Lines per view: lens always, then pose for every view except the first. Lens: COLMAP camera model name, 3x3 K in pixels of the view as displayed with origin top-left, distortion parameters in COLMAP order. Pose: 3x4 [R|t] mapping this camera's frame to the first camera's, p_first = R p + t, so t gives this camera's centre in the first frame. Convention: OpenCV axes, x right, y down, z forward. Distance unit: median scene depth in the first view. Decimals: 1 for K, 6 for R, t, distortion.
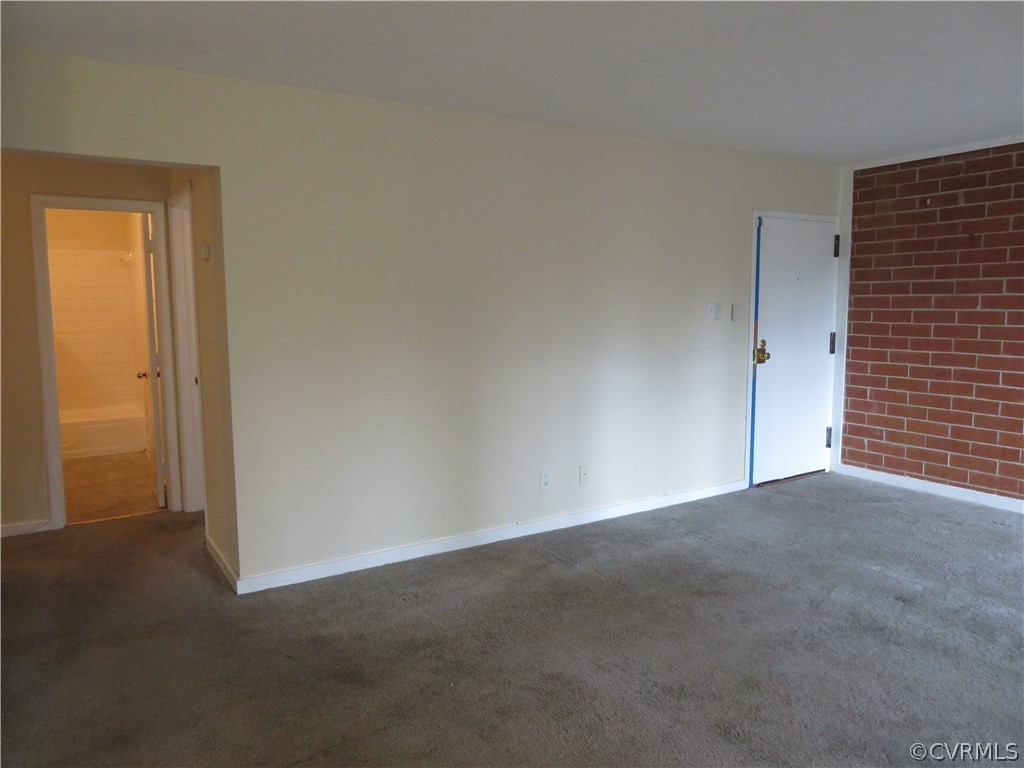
lens RADIAL K [[729.7, 0, 514.1], [0, 729.7, 386.2], [0, 0, 1]] dist [-0.010024, 0.005095]
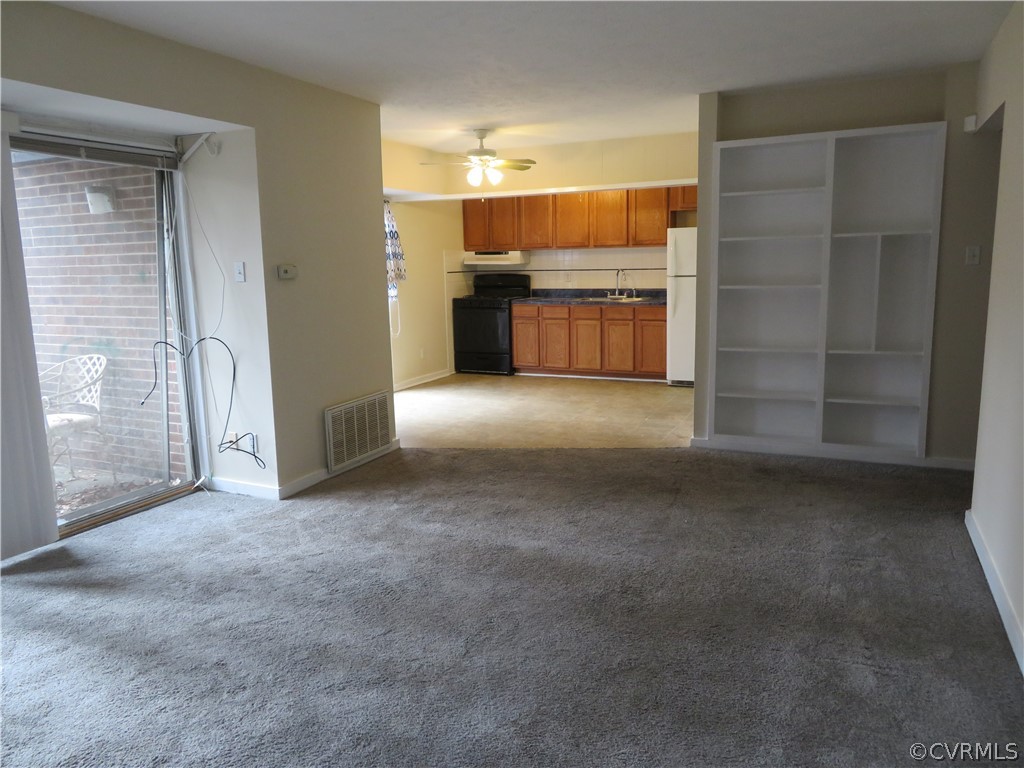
lens RADIAL K [[729.7, 0, 509.1], [0, 729.7, 381.6], [0, 0, 1]] dist [-0.010024, 0.005095]
pose [[-0.847661, 0.106204, -0.519800, 0.503256], [-0.035089, 0.966391, 0.254670, -0.108737], [0.529377, 0.234113, -0.815446, 1.056125]]
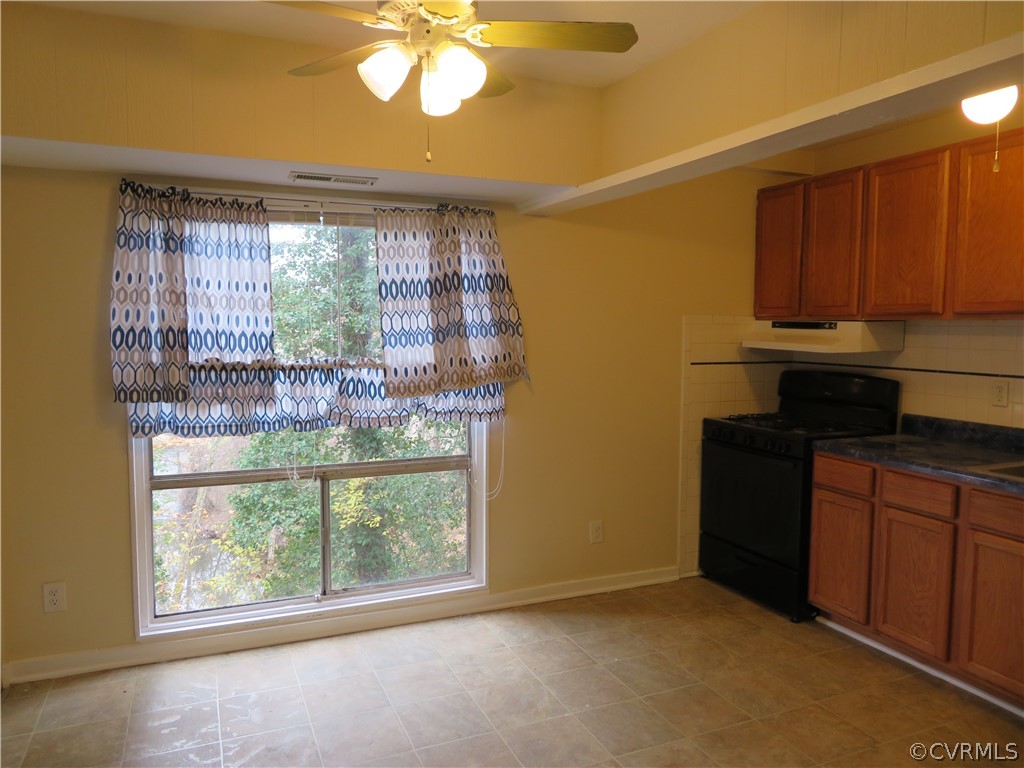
lens RADIAL K [[729.7, 0, 514.4], [0, 729.7, 382.2], [0, 0, 1]] dist [-0.010024, 0.005095]
pose [[-0.987667, -0.016593, 0.155690, -0.262376], [0.012064, 0.983347, 0.181336, -0.040041], [-0.156106, 0.180978, -0.971019, 0.301939]]
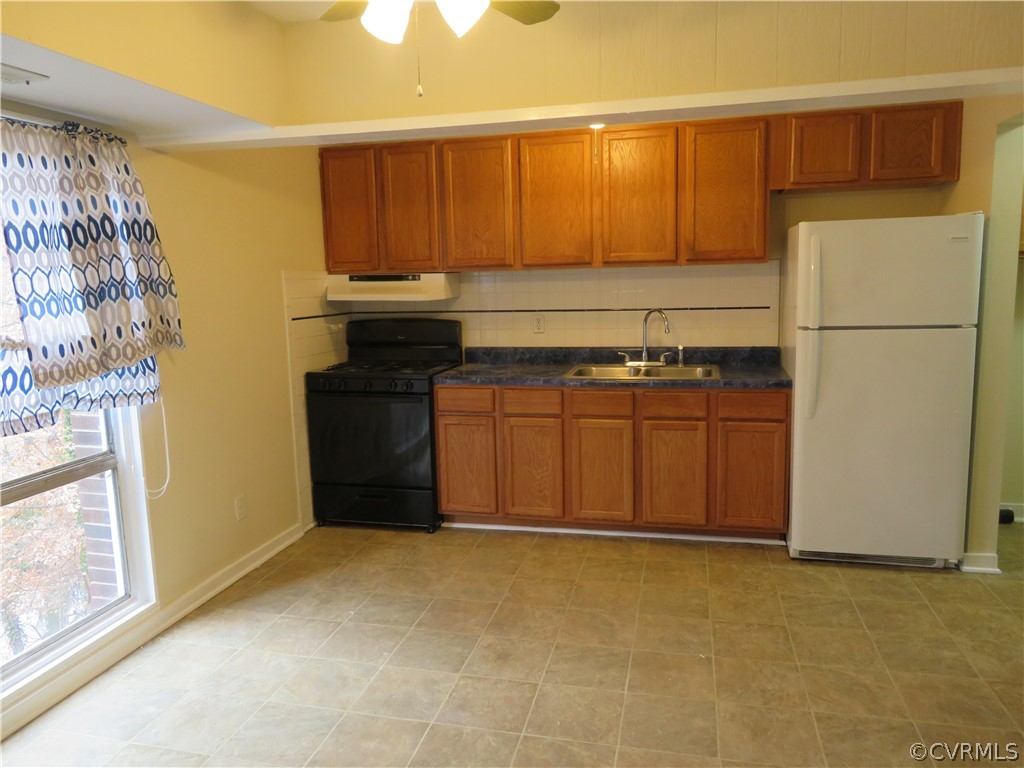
lens RADIAL K [[729.7, 0, 509.6], [0, 729.7, 381.2], [0, 0, 1]] dist [-0.010024, 0.005095]
pose [[-0.721211, 0.114046, -0.683263, 0.069632], [-0.048799, 0.975539, 0.214340, -0.028147], [0.690995, 0.187927, -0.698004, 0.217577]]
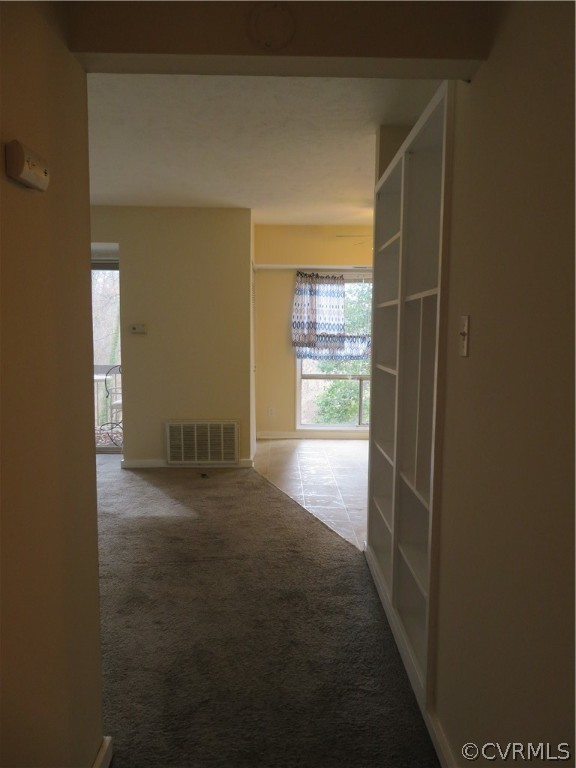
lens RADIAL K [[547.2, 0, 286.5], [0, 547.2, 378.3], [0, 0, 1]] dist [-0.010024, 0.005095]
pose [[-0.853591, -0.054284, 0.518109, -0.529672], [0.047916, 0.982159, 0.181845, -0.087360], [-0.518736, 0.180047, -0.835761, 0.917214]]
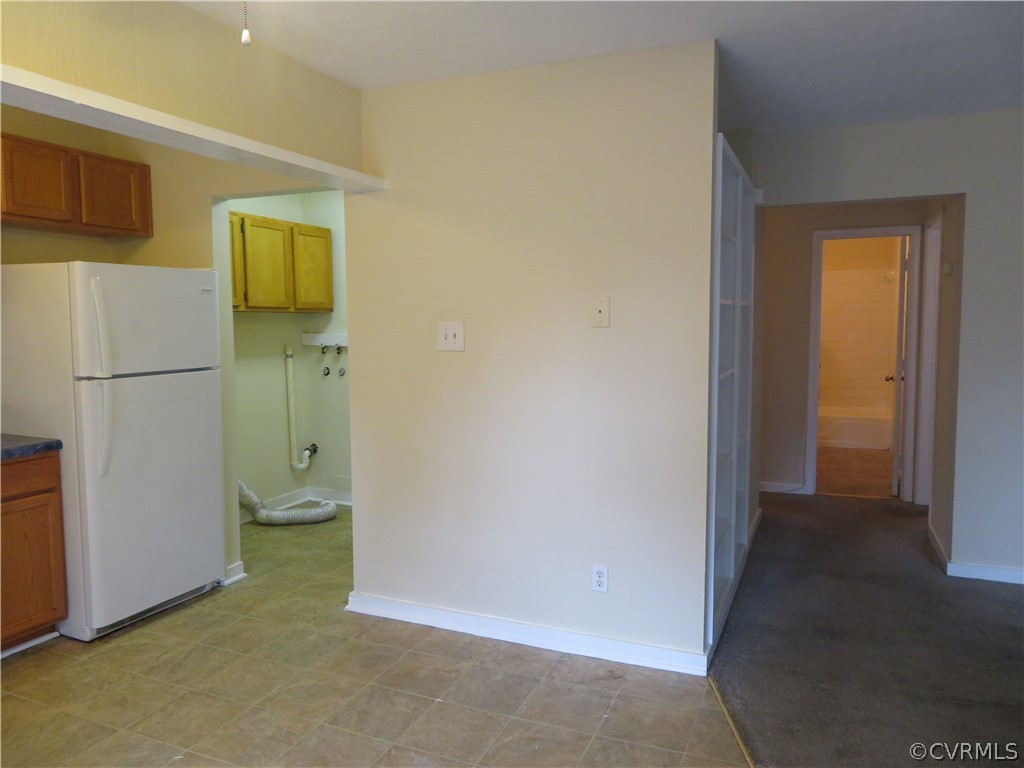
lens RADIAL K [[729.7, 0, 507.7], [0, 729.7, 381.5], [0, 0, 1]] dist [-0.010024, 0.005095]
pose [[0.560408, 0.063238, -0.825799, 0.103791], [-0.083862, 0.996289, 0.019383, 0.019112], [0.823960, 0.058391, 0.563631, -0.143578]]
